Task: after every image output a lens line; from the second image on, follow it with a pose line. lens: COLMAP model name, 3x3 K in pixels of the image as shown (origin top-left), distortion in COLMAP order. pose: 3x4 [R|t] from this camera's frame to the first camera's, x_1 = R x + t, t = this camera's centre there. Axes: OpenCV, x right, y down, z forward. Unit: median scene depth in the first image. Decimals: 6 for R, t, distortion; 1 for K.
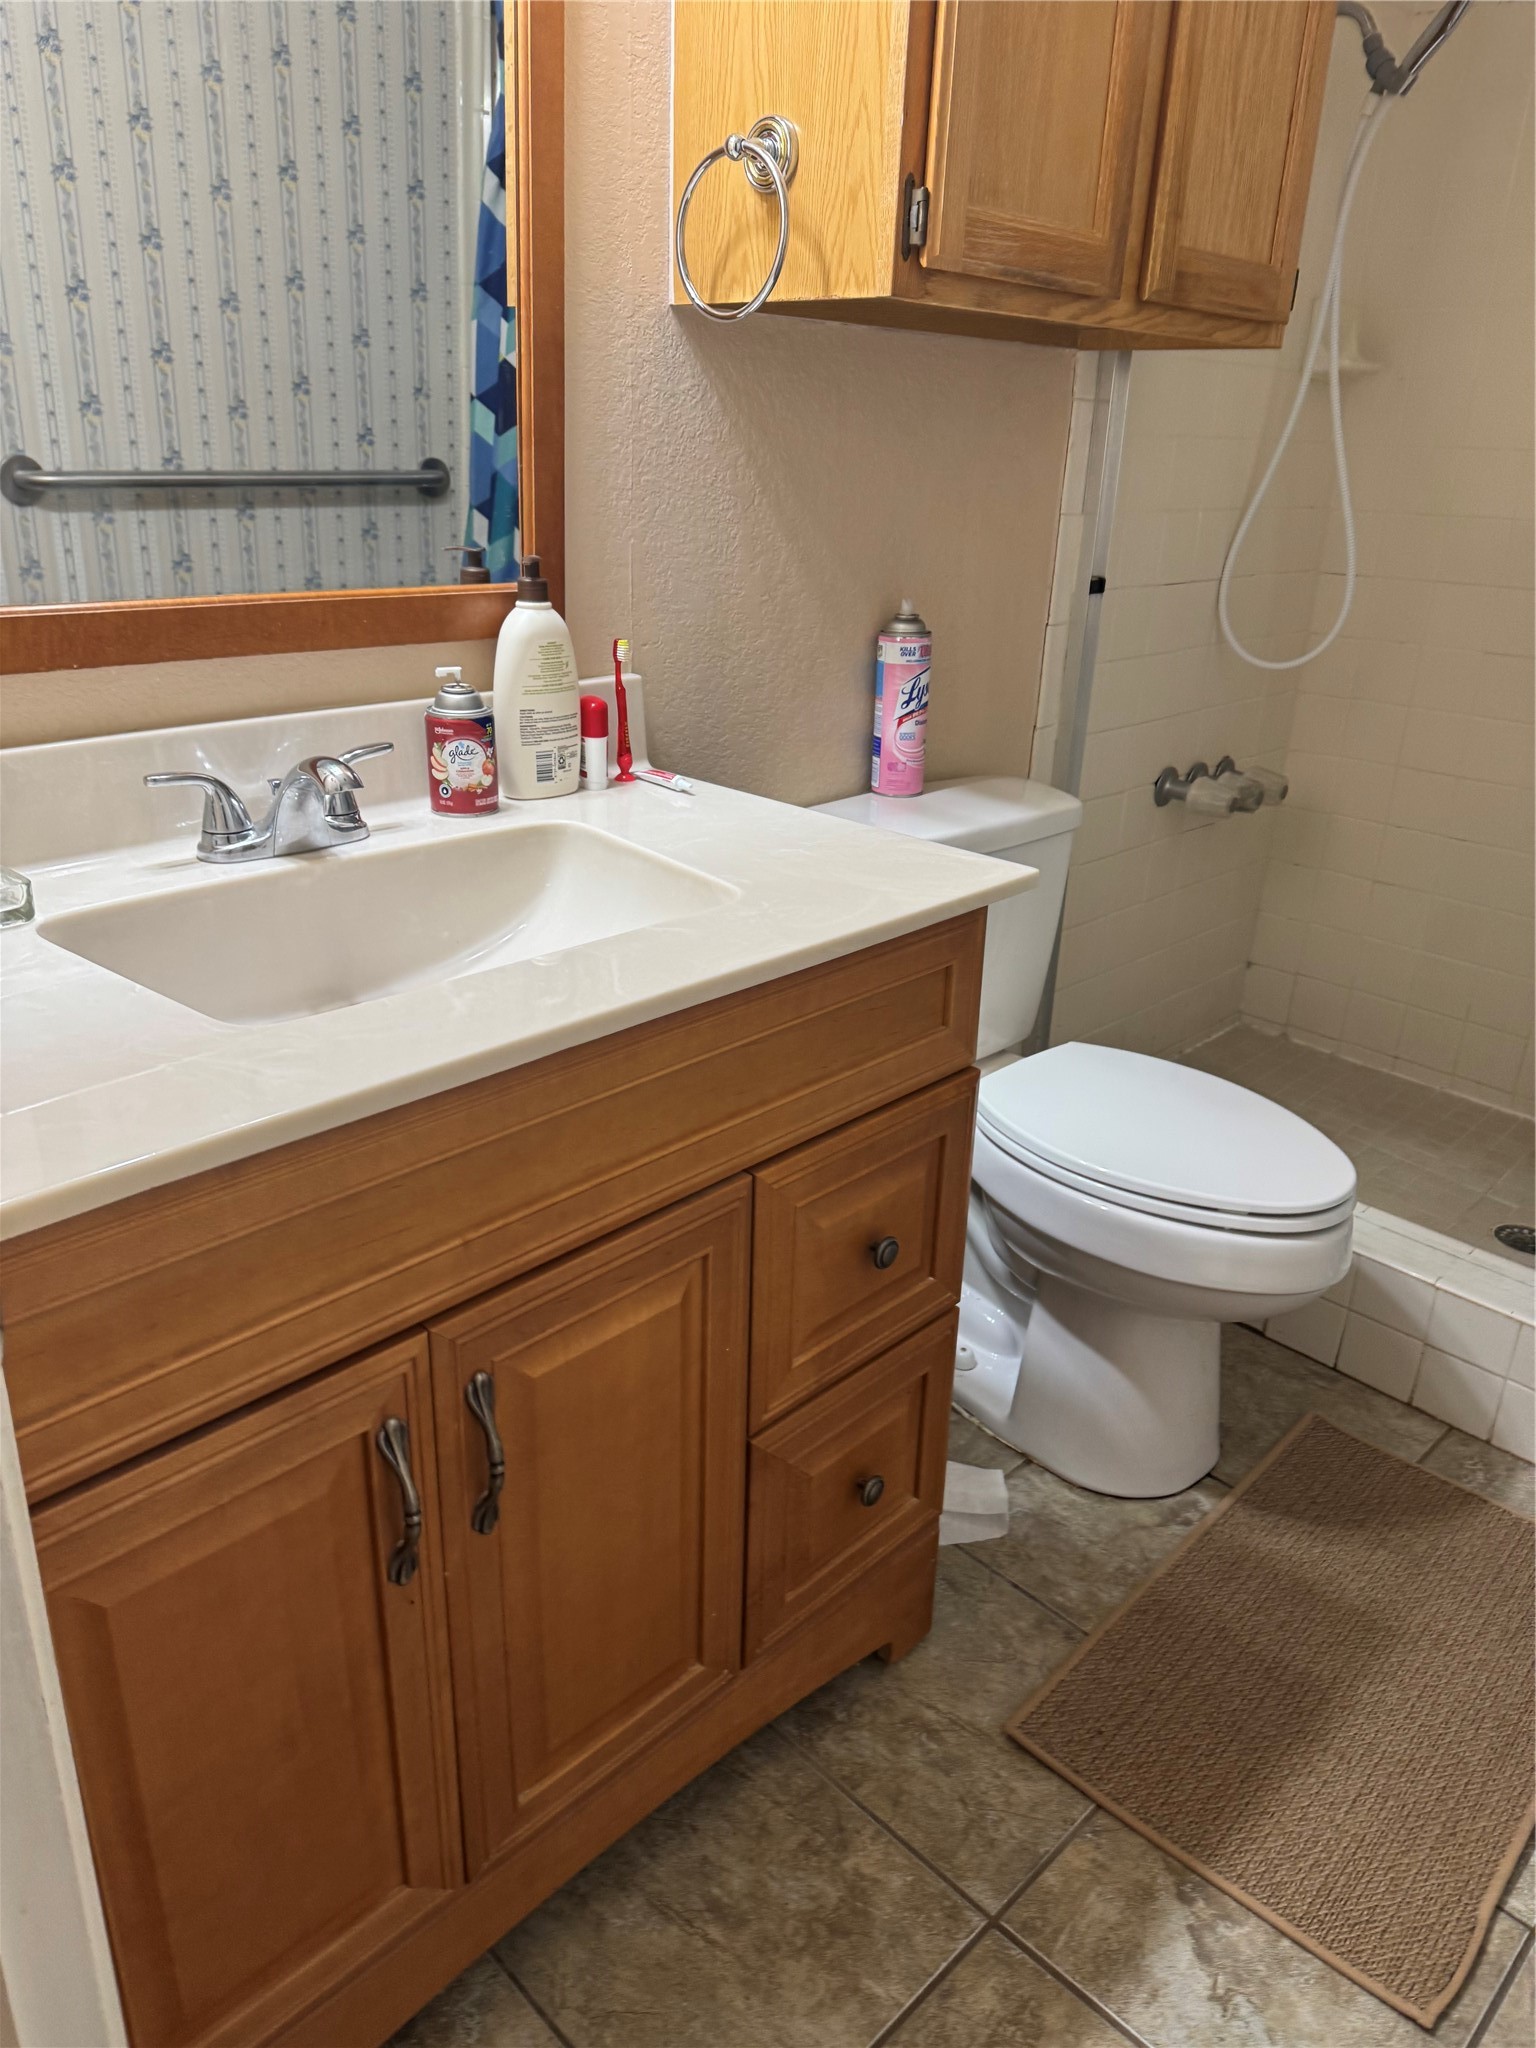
lens RADIAL K [[1446.8, 0, 765.0], [0, 1446.8, 1001.1], [0, 0, 1]] dist [0.047258, -0.043991]
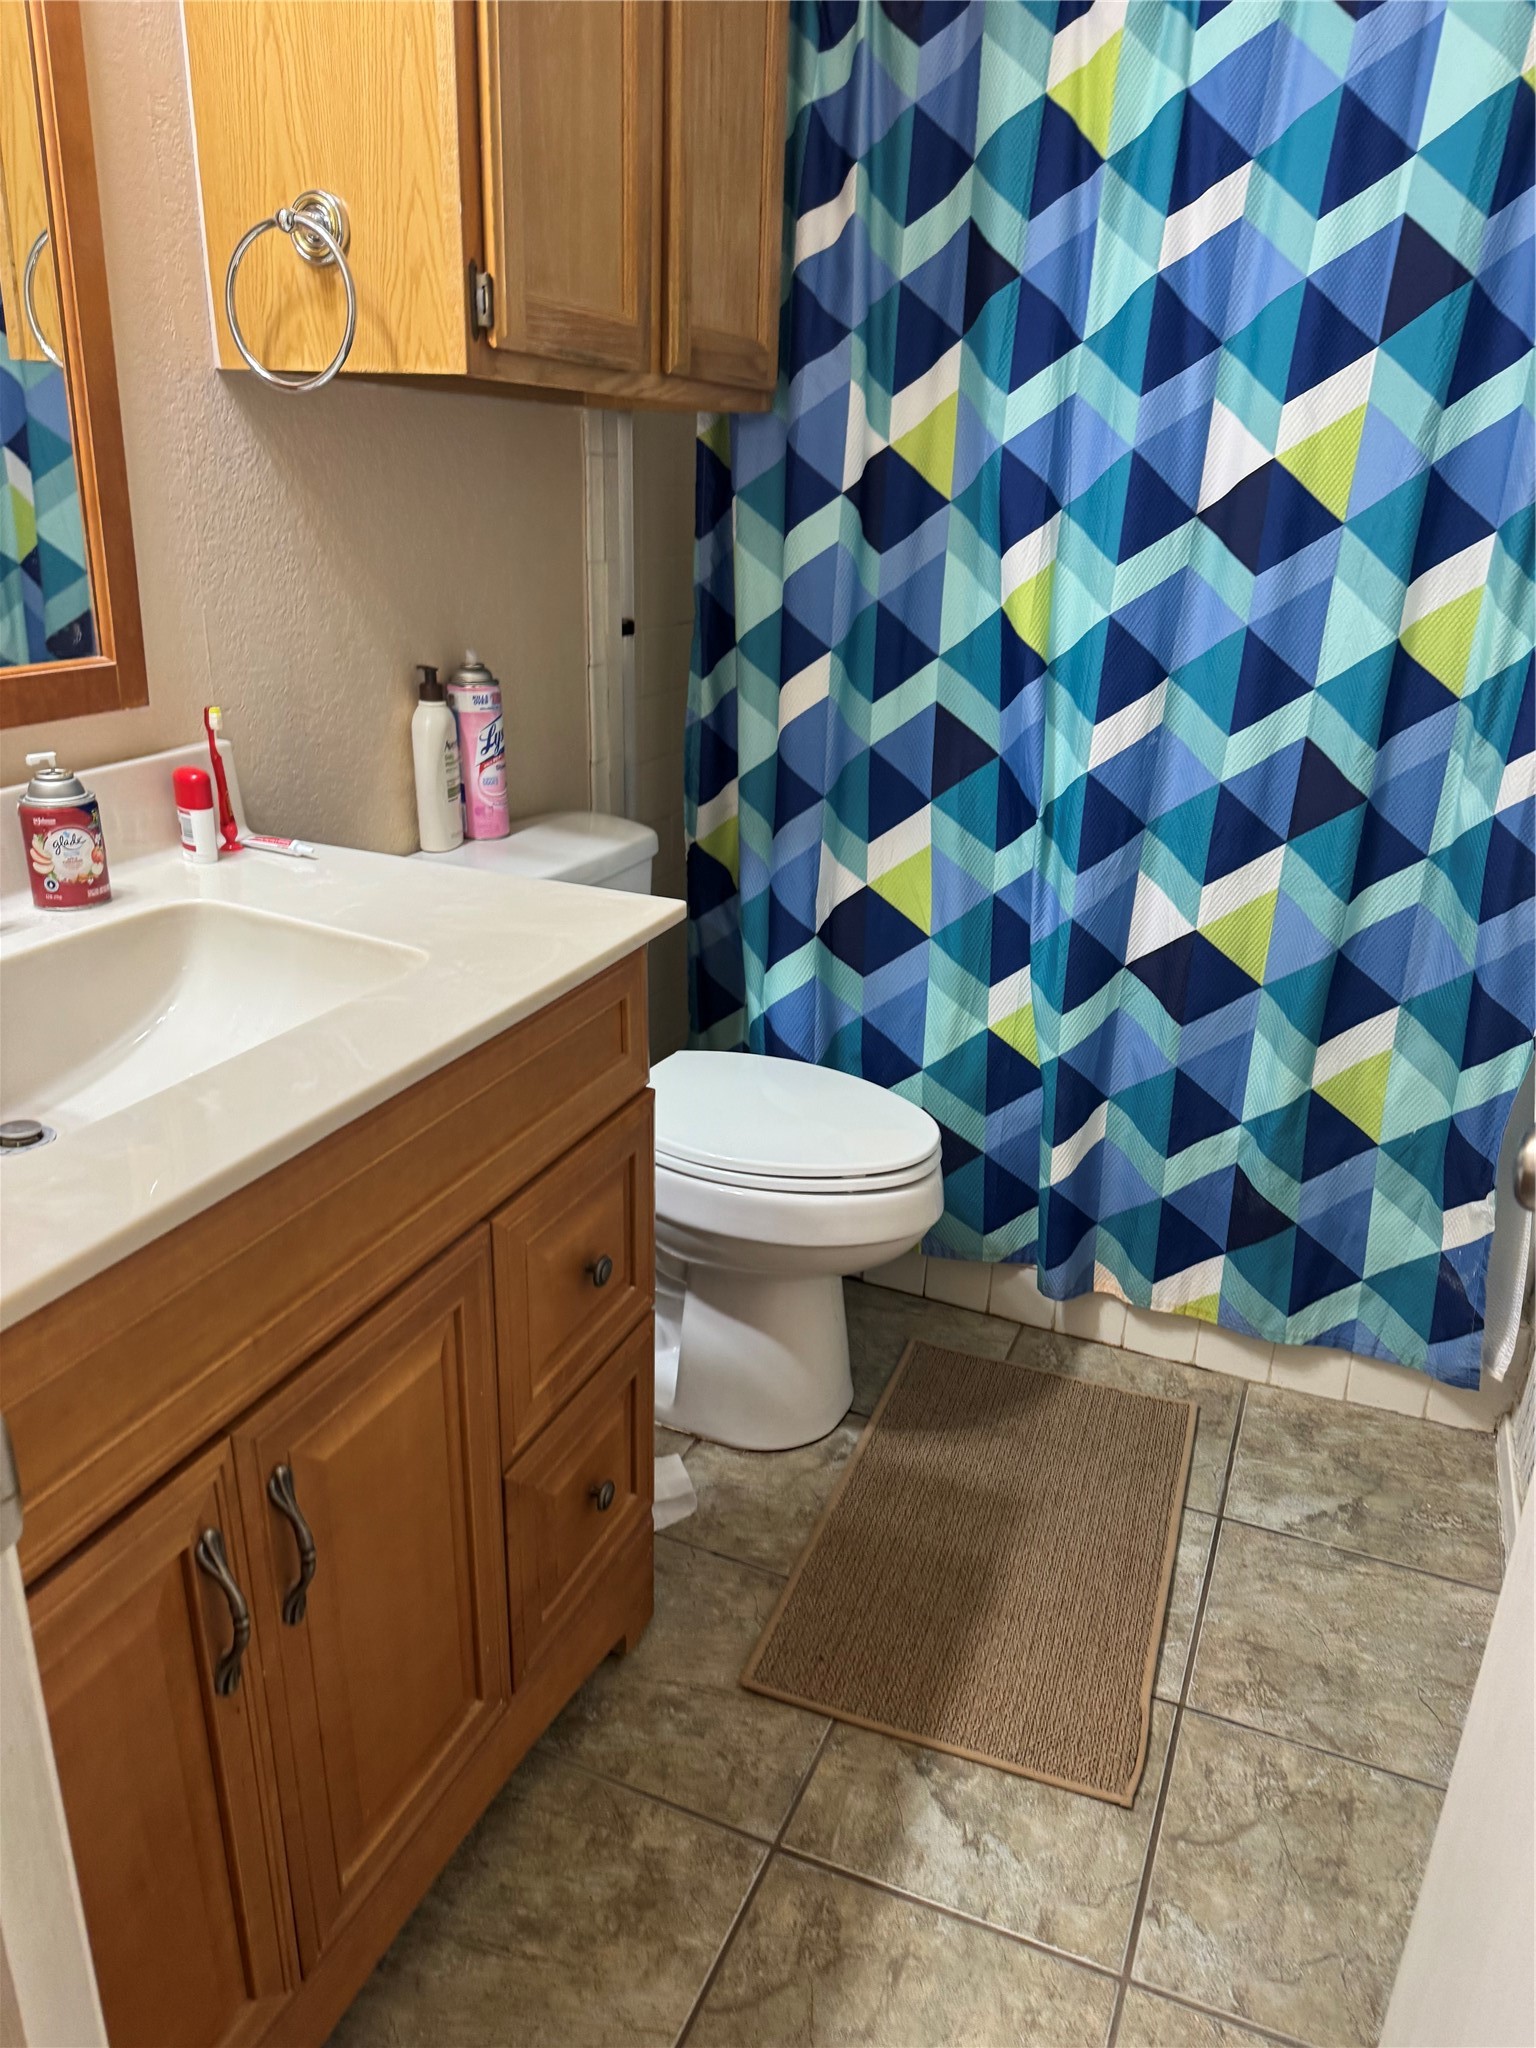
lens RADIAL K [[1444.2, 0, 762.8], [0, 1444.2, 1013.1], [0, 0, 1]] dist [0.055978, -0.064702]
pose [[0.925802, -0.138344, 0.351783, -0.140731], [0.138372, 0.990060, 0.025194, -0.023042], [-0.351772, 0.025352, 0.935742, -0.042421]]
